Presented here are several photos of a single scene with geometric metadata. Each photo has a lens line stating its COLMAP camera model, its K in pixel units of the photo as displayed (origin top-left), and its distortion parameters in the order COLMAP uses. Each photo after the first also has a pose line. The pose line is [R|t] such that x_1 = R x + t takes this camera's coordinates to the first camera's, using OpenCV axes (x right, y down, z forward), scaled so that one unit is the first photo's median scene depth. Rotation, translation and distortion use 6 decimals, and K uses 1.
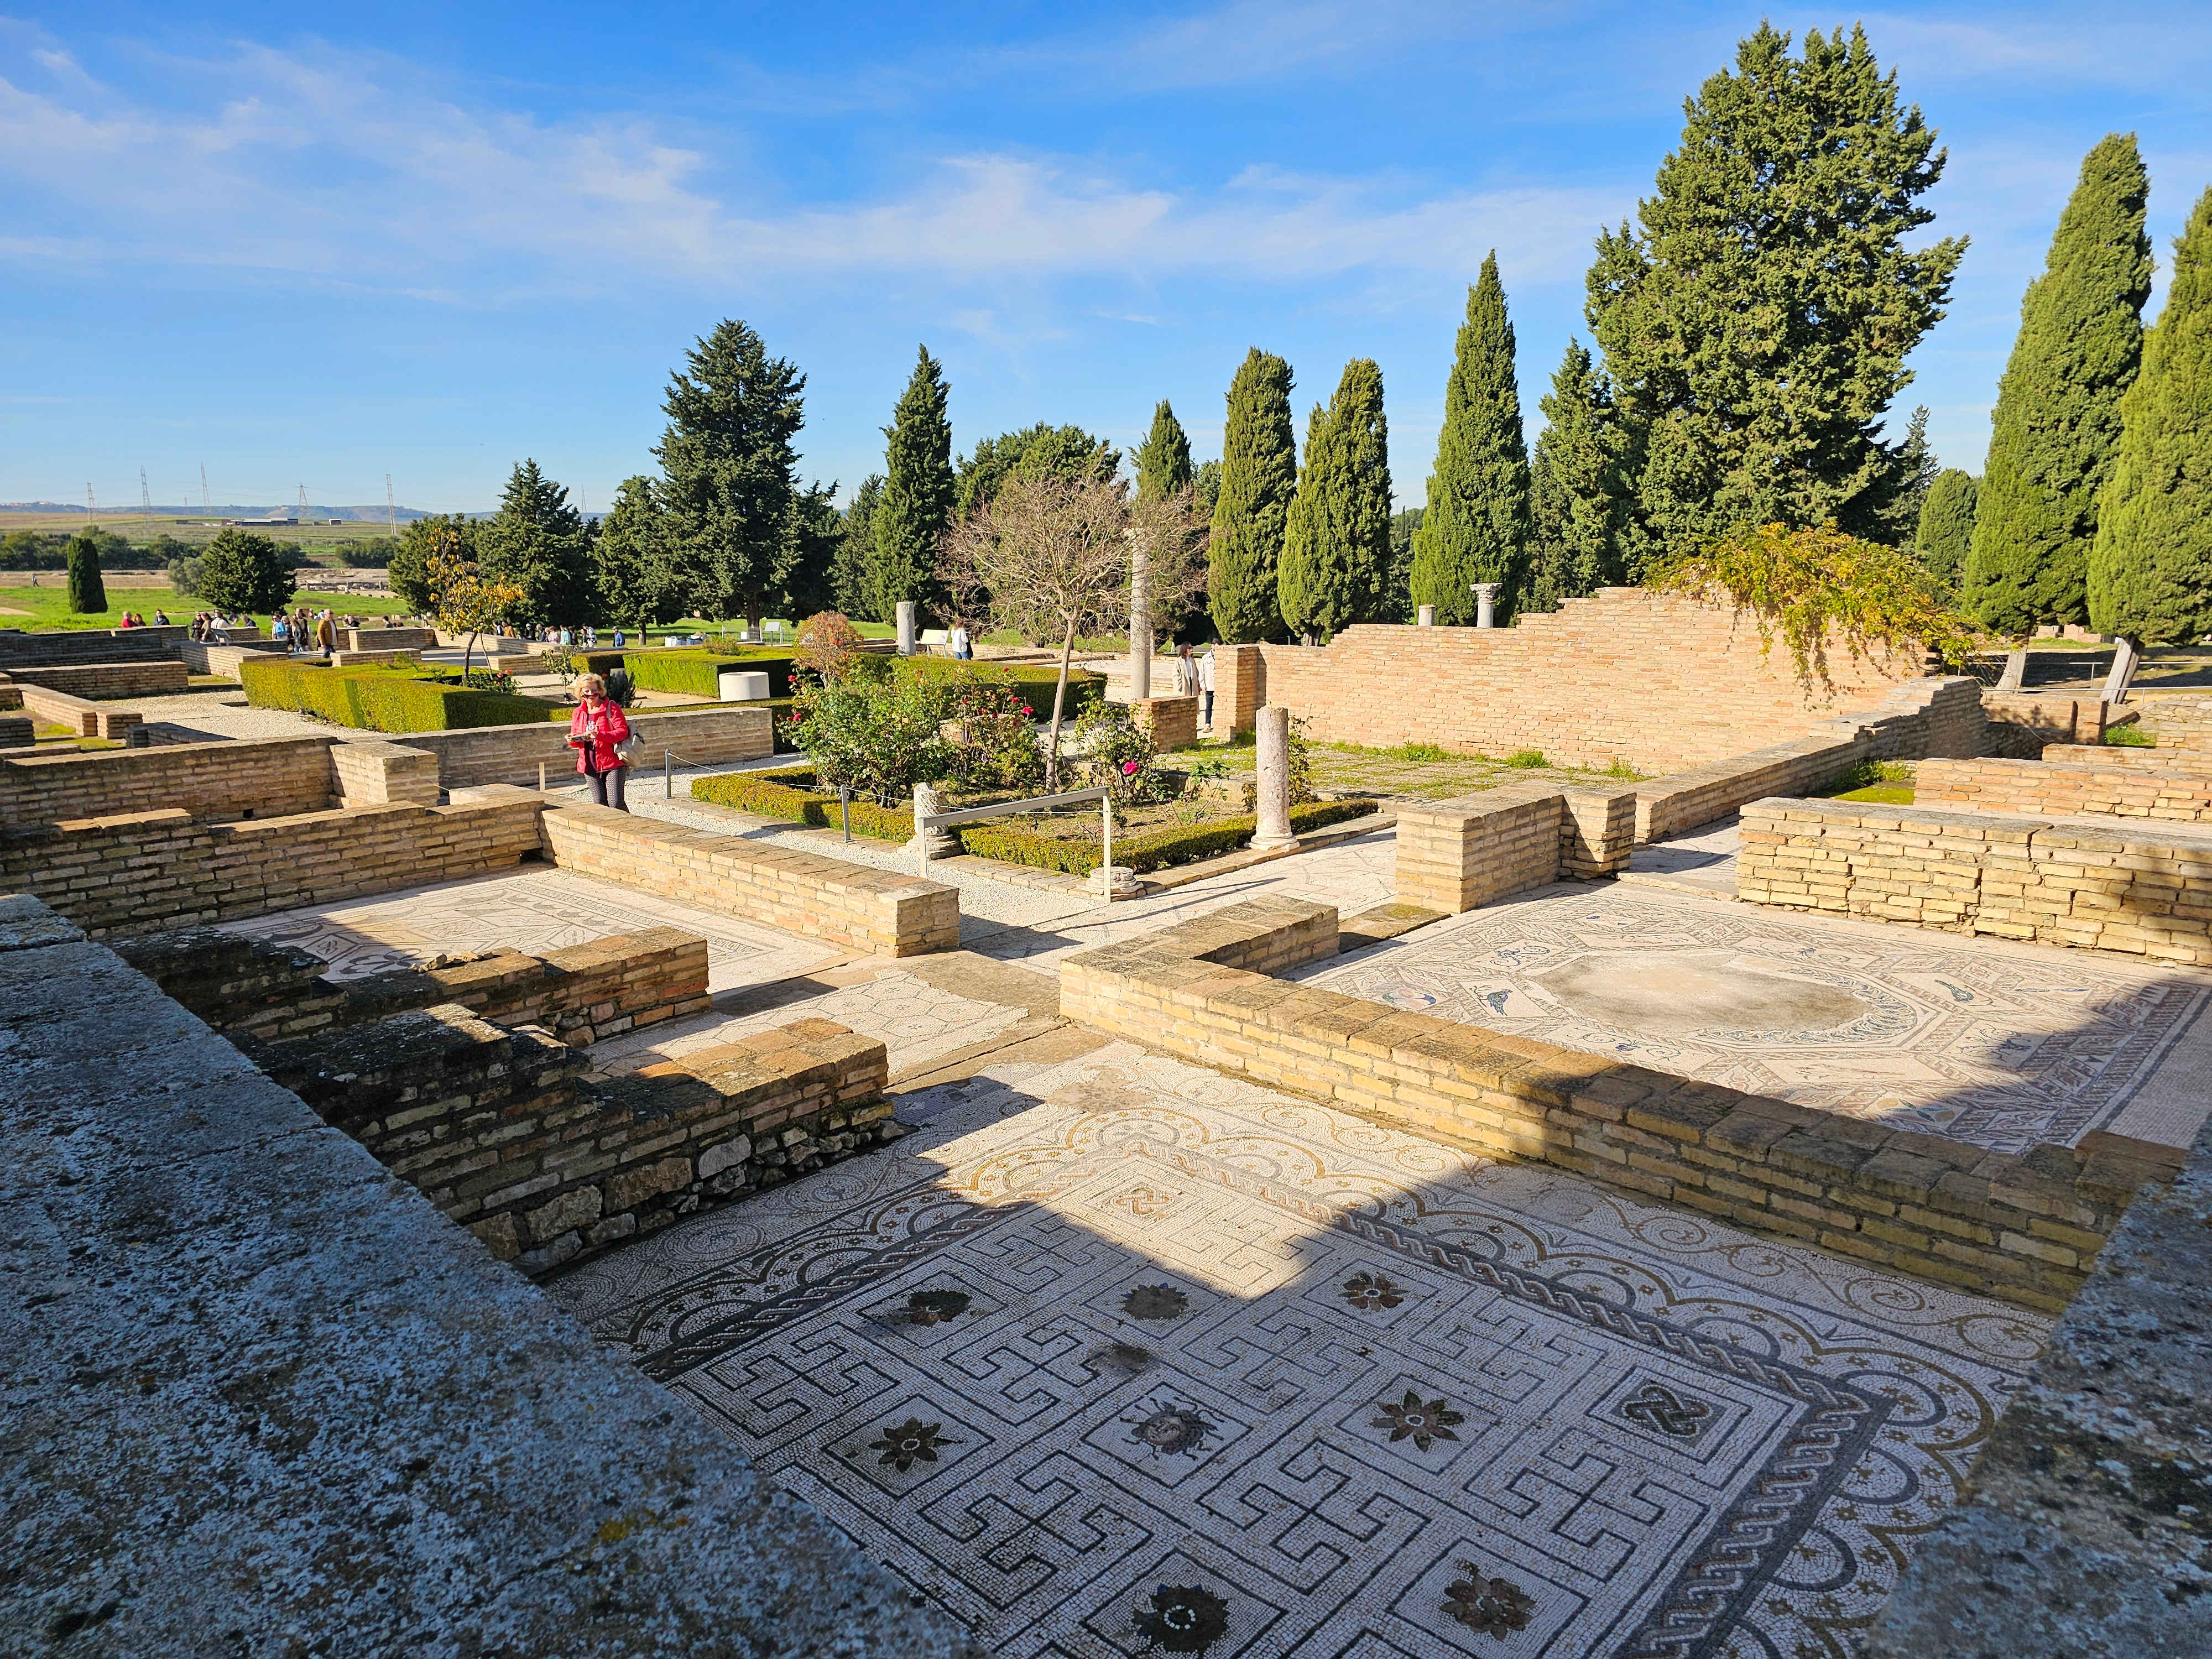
lens RADIAL K [[1485.2, 0, 1113.0], [0, 1485.2, 837.9], [0, 0, 1]] dist [0.006004, -0.000900]
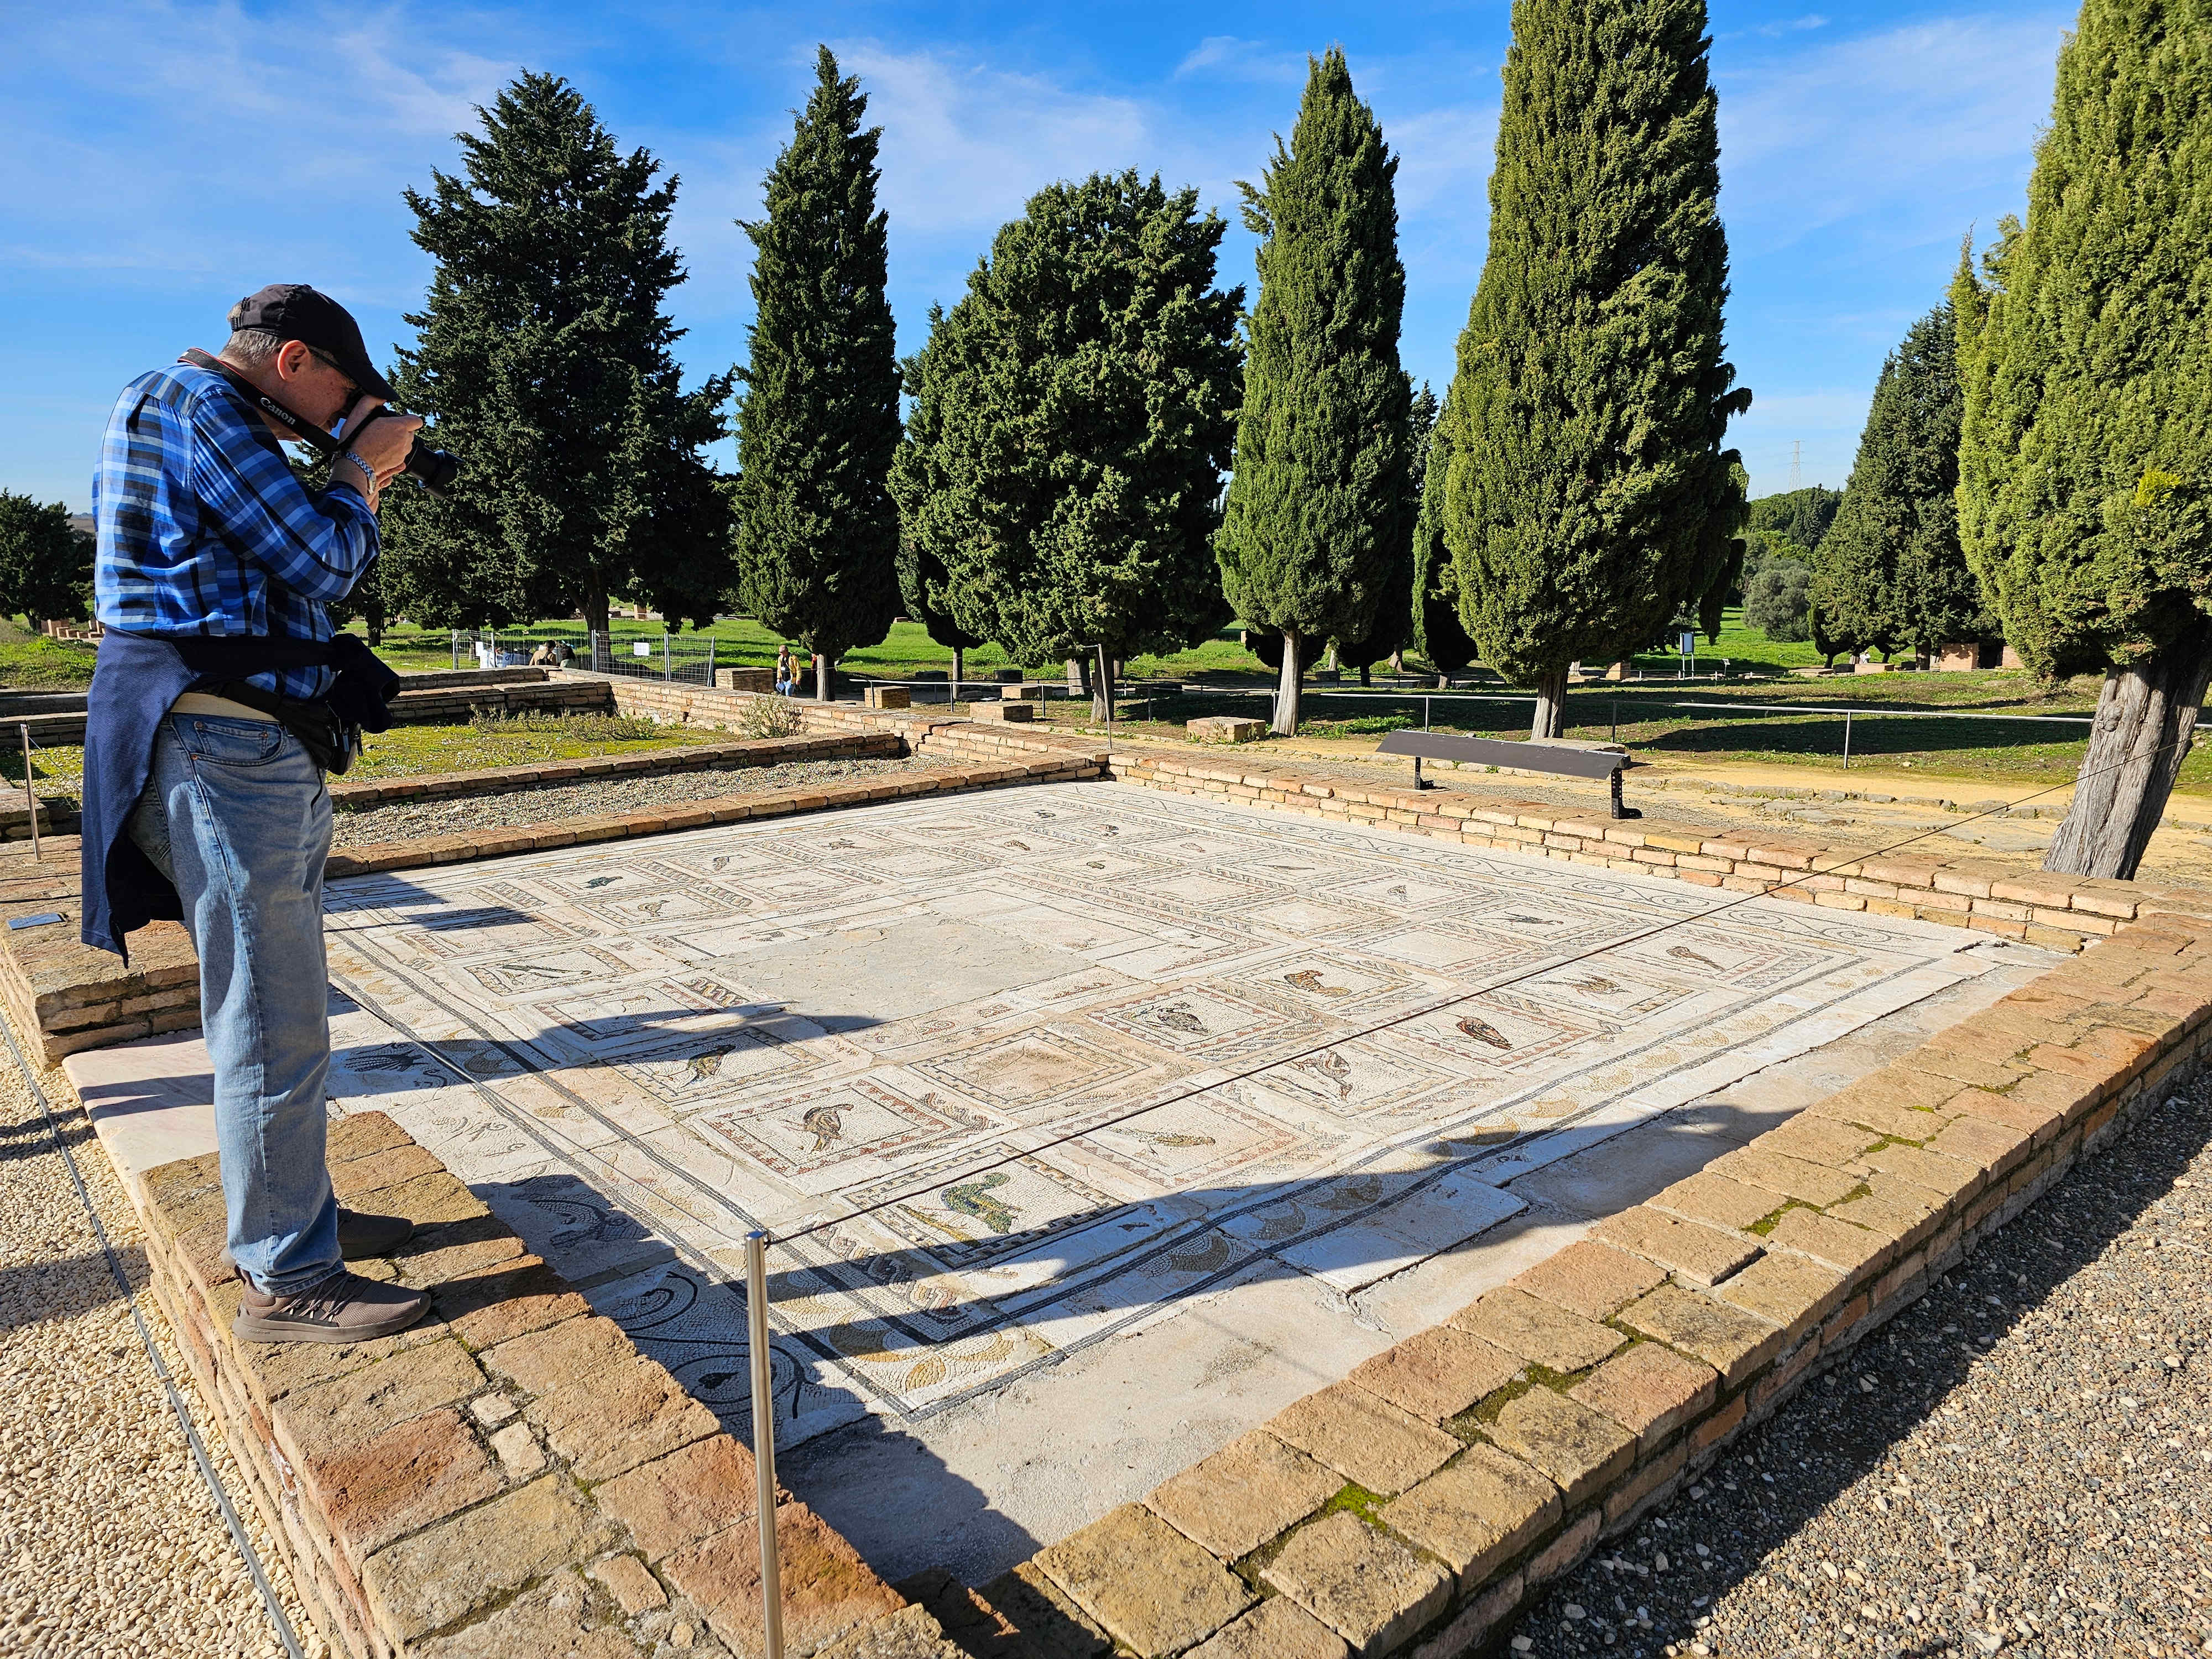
lens RADIAL K [[1485.2, 0, 1100.2], [0, 1485.2, 827.1], [0, 0, 1]] dist [0.006004, -0.000900]
pose [[0.993603, 0.013493, -0.112125, 0.022171], [-0.014364, 0.999873, -0.006963, -0.092609], [0.112017, 0.008529, 0.993670, 0.642960]]
